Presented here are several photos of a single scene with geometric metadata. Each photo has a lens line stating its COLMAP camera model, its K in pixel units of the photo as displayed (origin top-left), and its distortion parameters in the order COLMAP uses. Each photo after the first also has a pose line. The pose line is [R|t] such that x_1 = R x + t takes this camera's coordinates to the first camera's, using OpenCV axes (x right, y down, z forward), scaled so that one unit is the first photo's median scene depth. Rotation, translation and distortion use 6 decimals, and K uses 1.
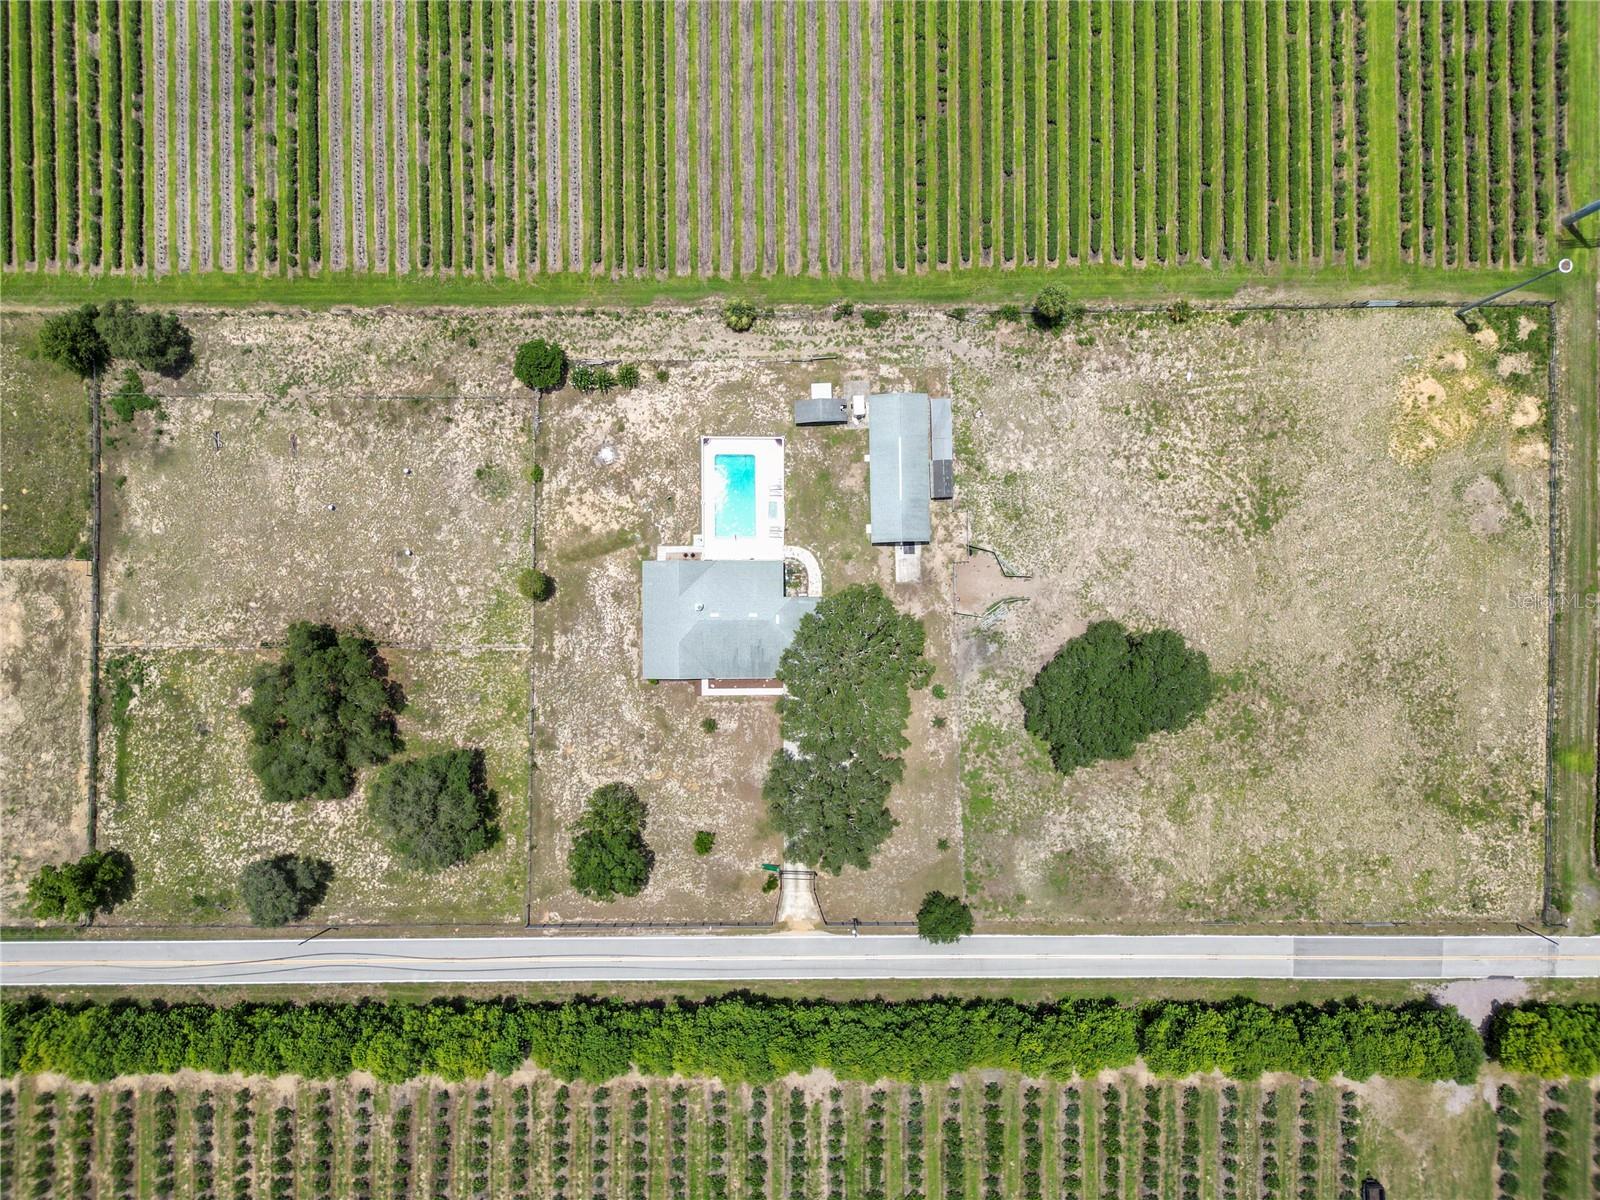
lens RADIAL K [[1126.5, 0, 798.5], [0, 1126.5, 597.3], [0, 0, 1]] dist [0.073035, -0.073510]
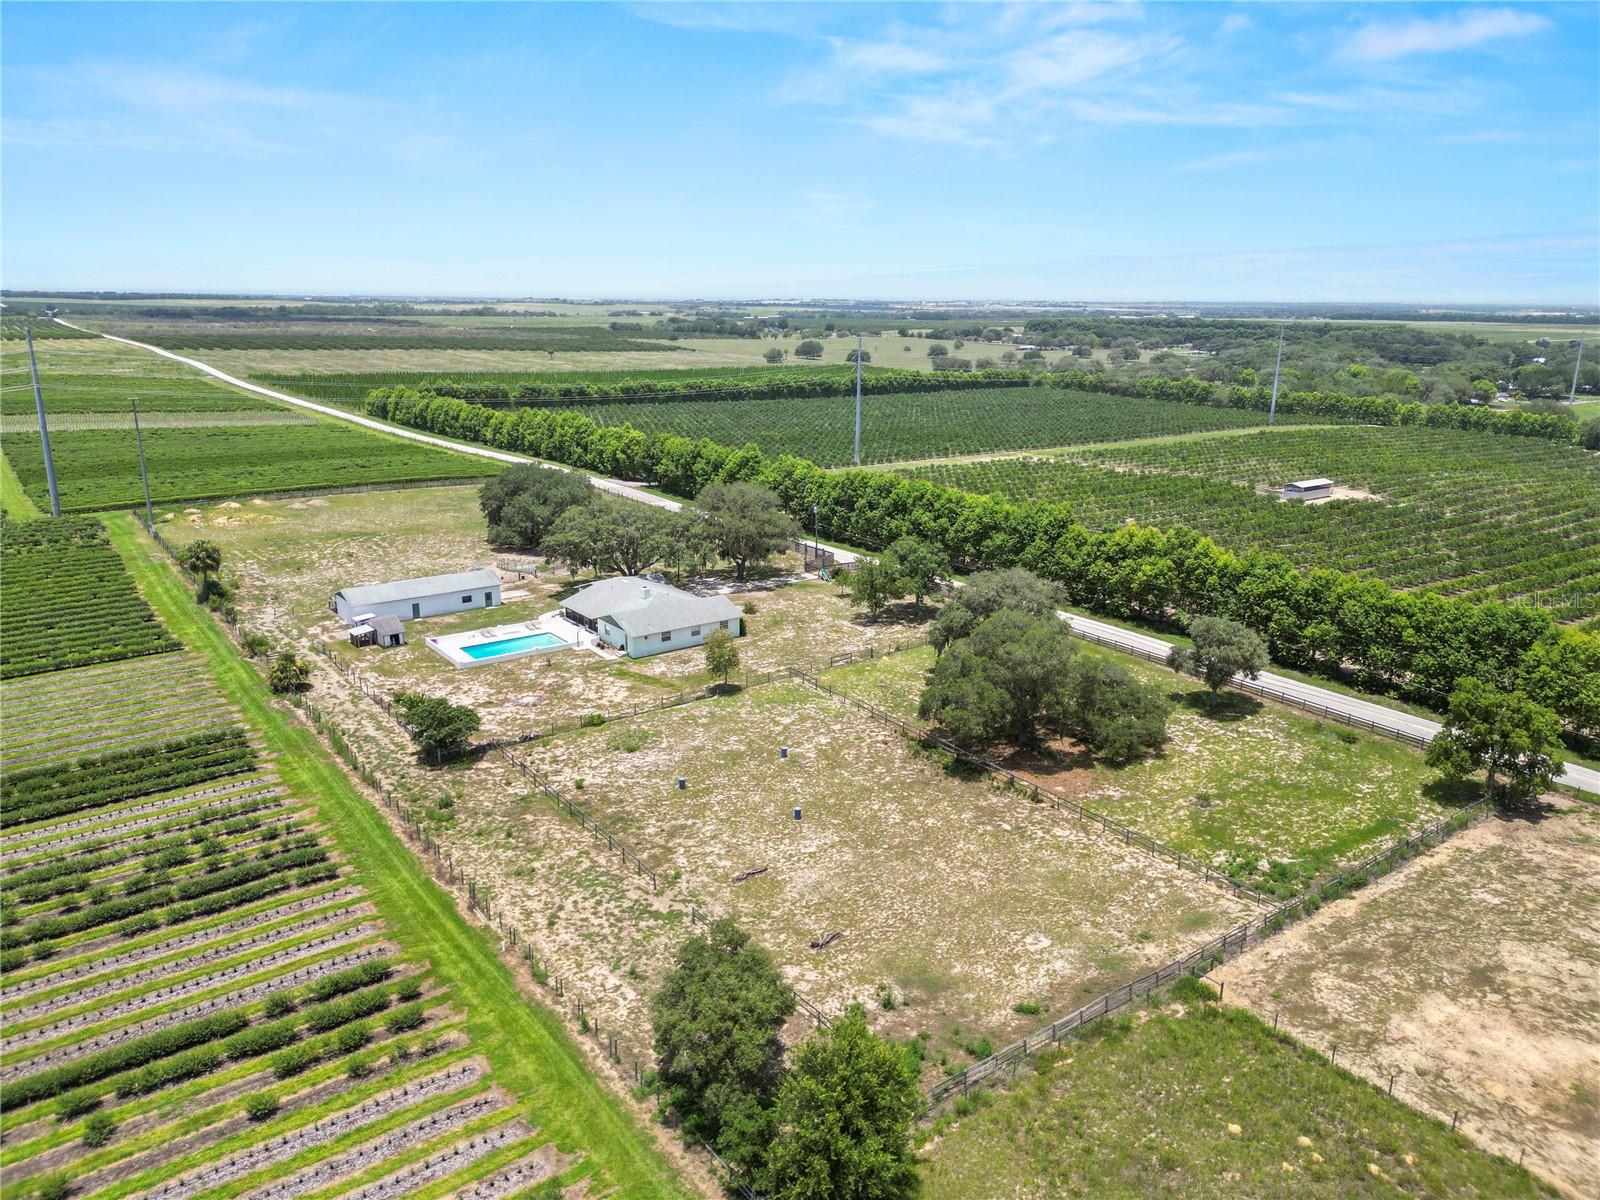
lens RADIAL K [[1126.5, 0, 798.5], [0, 1126.5, 597.3], [0, 0, 1]] dist [0.073035, -0.073510]
pose [[-0.593036, -0.214406, 0.776104, -0.854883], [0.805110, -0.145612, 0.574974, -0.408997], [-0.010268, 0.965830, 0.258974, 0.734326]]
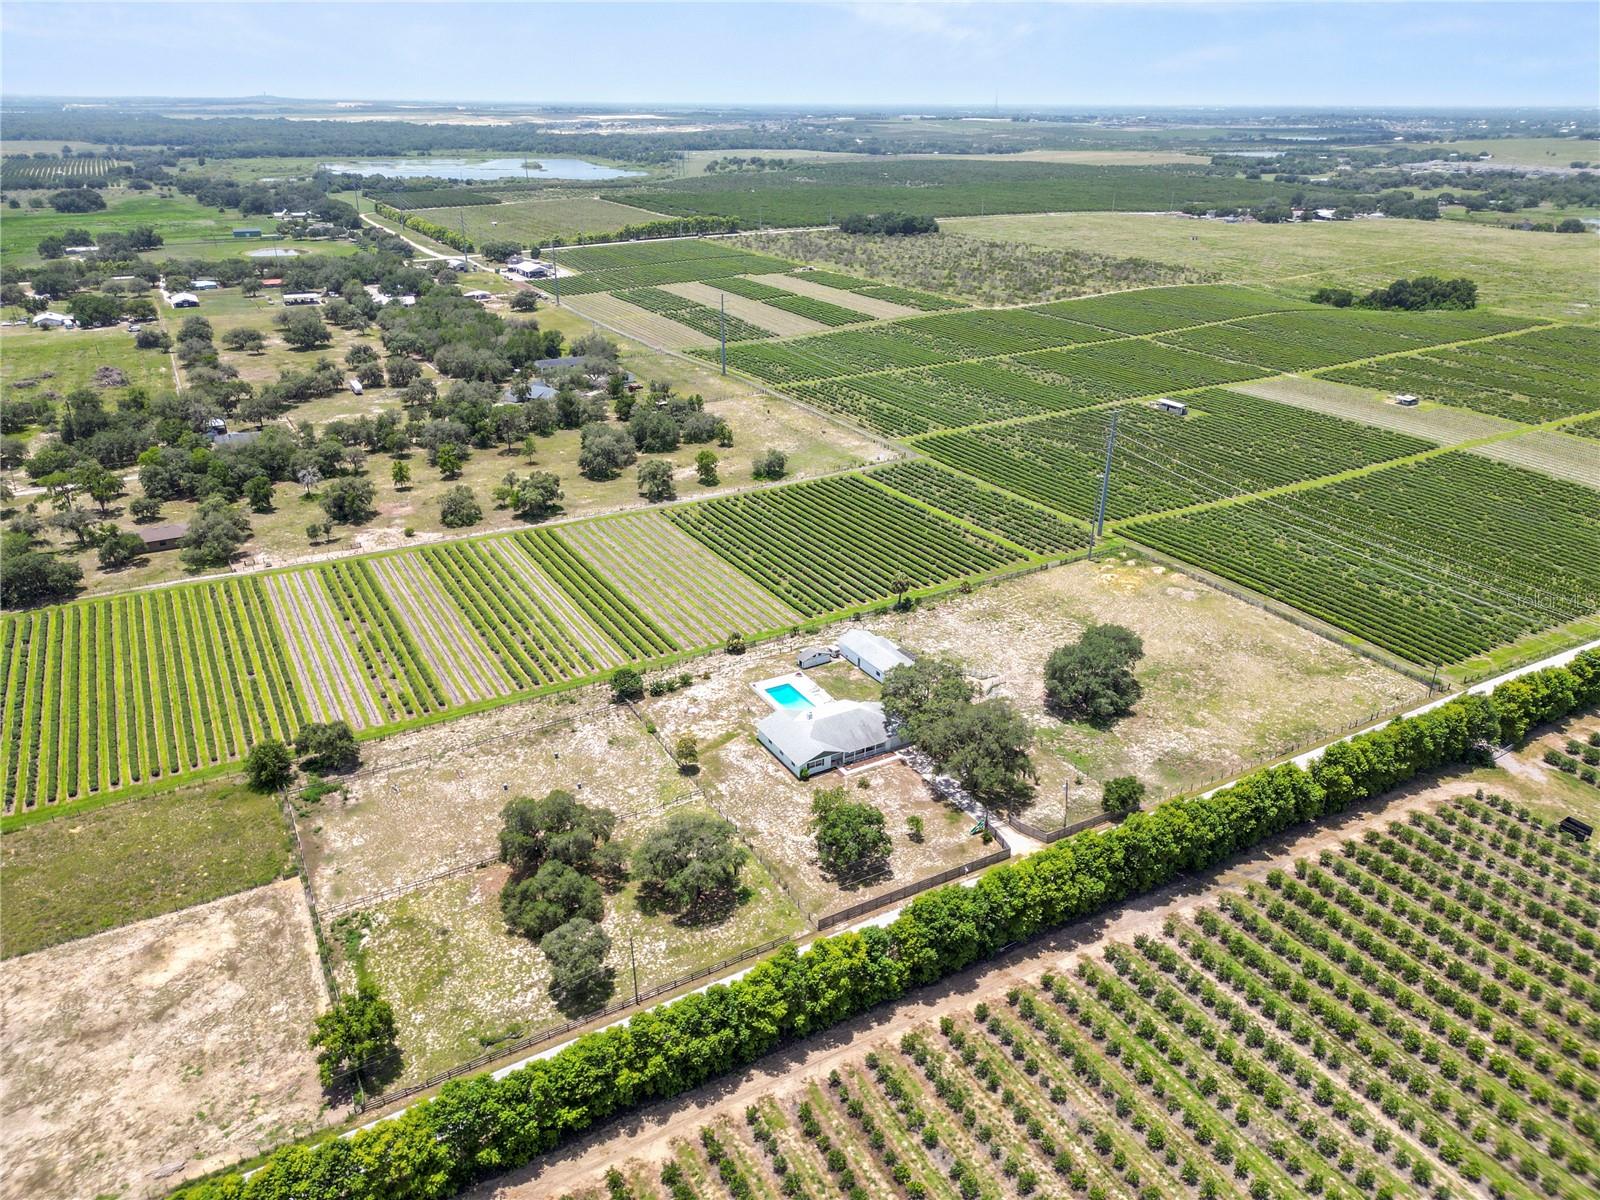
lens RADIAL K [[1126.5, 0, 798.5], [0, 1126.5, 597.3], [0, 0, 1]] dist [0.073035, -0.073510]
pose [[0.870959, -0.196158, 0.450502, -0.644938], [0.491346, 0.353308, -0.796086, 0.969567], [-0.003007, 0.914711, 0.404098, 0.325622]]
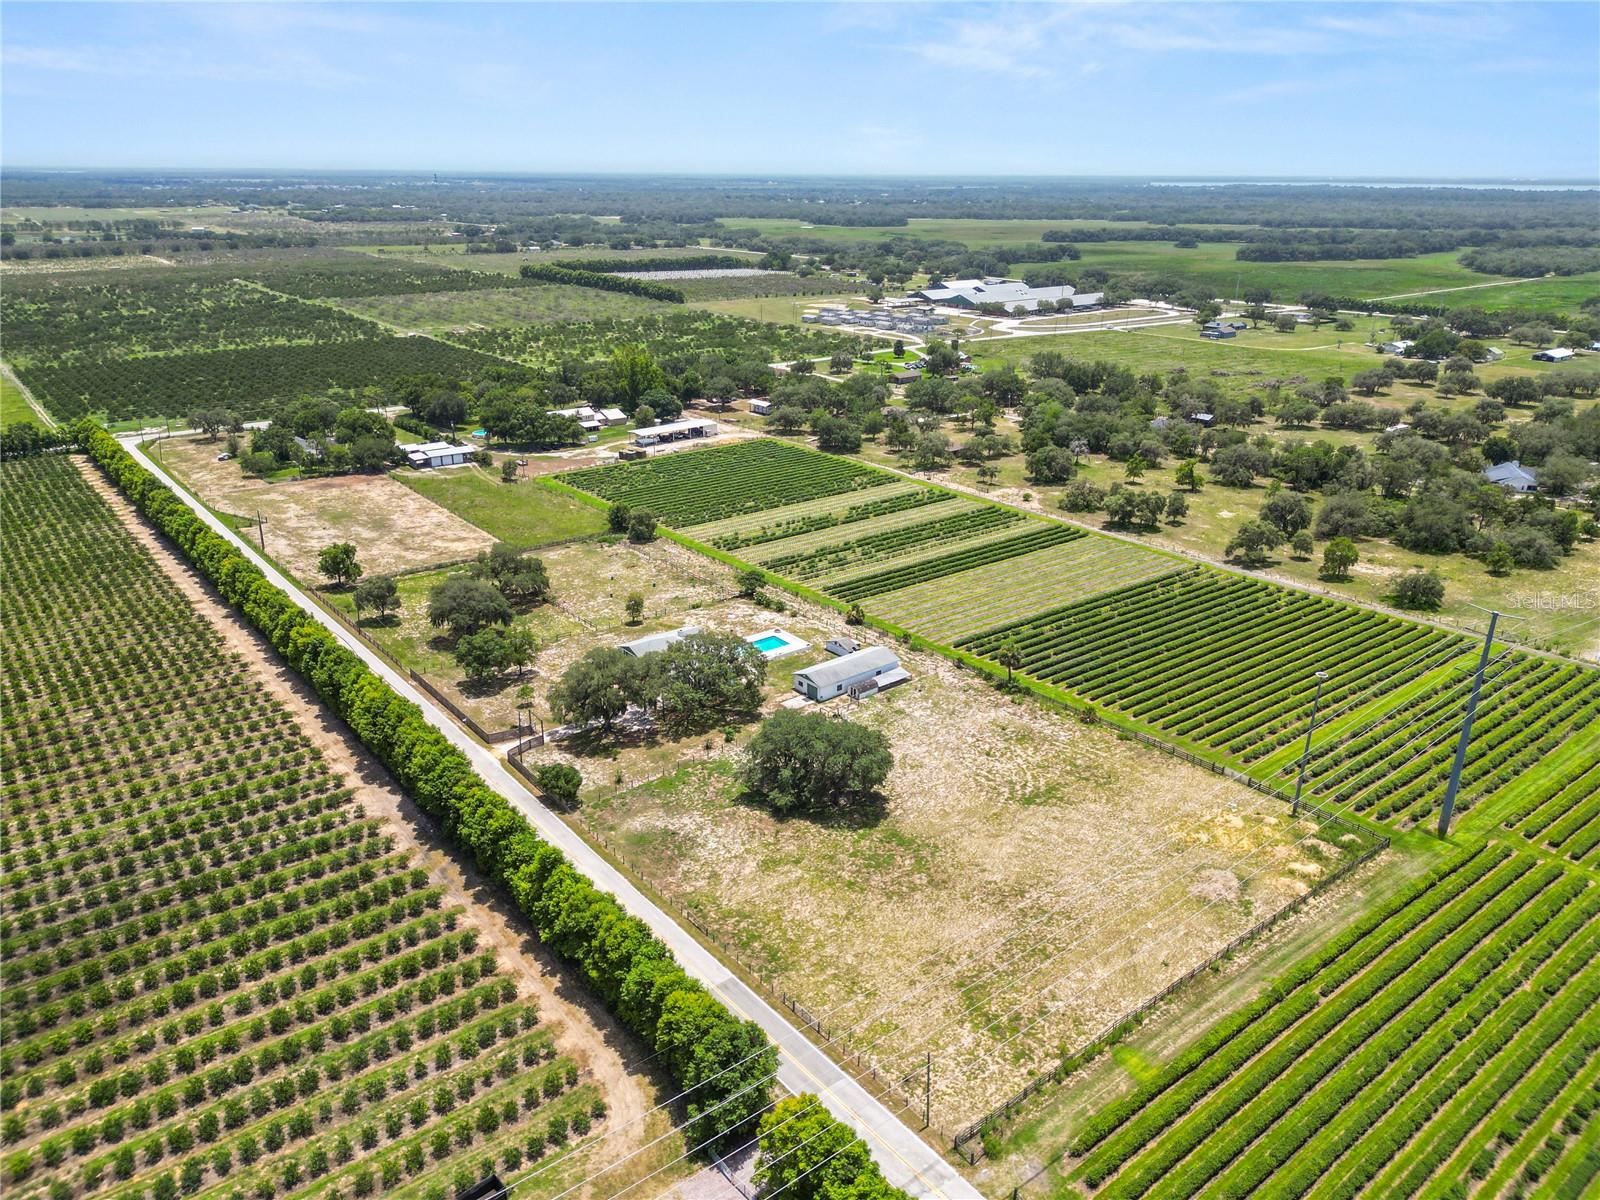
lens RADIAL K [[1104.0, 0, 799.3], [0, 1104.0, 639.2], [0, 0, 1]] dist [0.083277, -0.085513]
pose [[0.622252, 0.305613, -0.720696, 0.983604], [-0.782798, 0.236614, -0.575535, 0.675854], [-0.005365, 0.922288, 0.386467, 0.445984]]
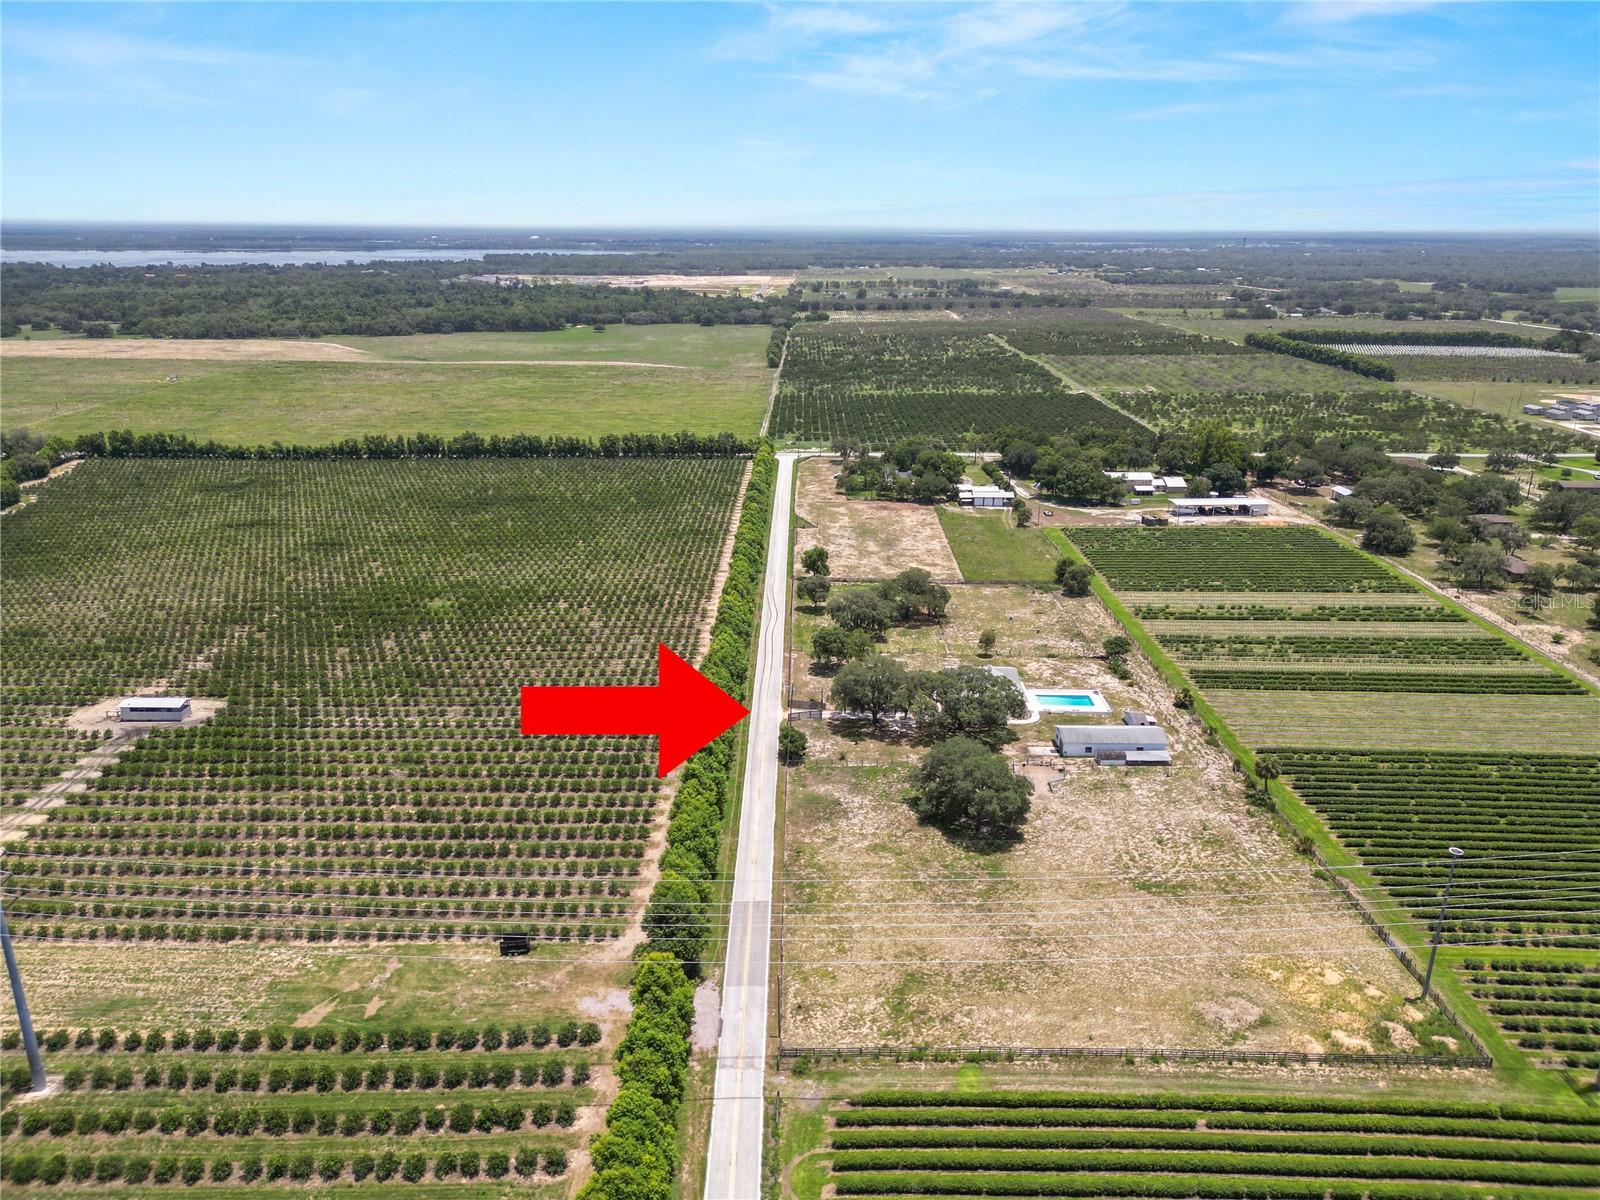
lens RADIAL K [[1126.5, 0, 798.5], [0, 1126.5, 597.3], [0, 0, 1]] dist [0.073035, -0.073510]
pose [[-0.006407, 0.309978, -0.950722, 1.366468], [-0.999959, -0.008022, 0.004123, 0.267230], [-0.006349, 0.950710, 0.310017, 0.389731]]
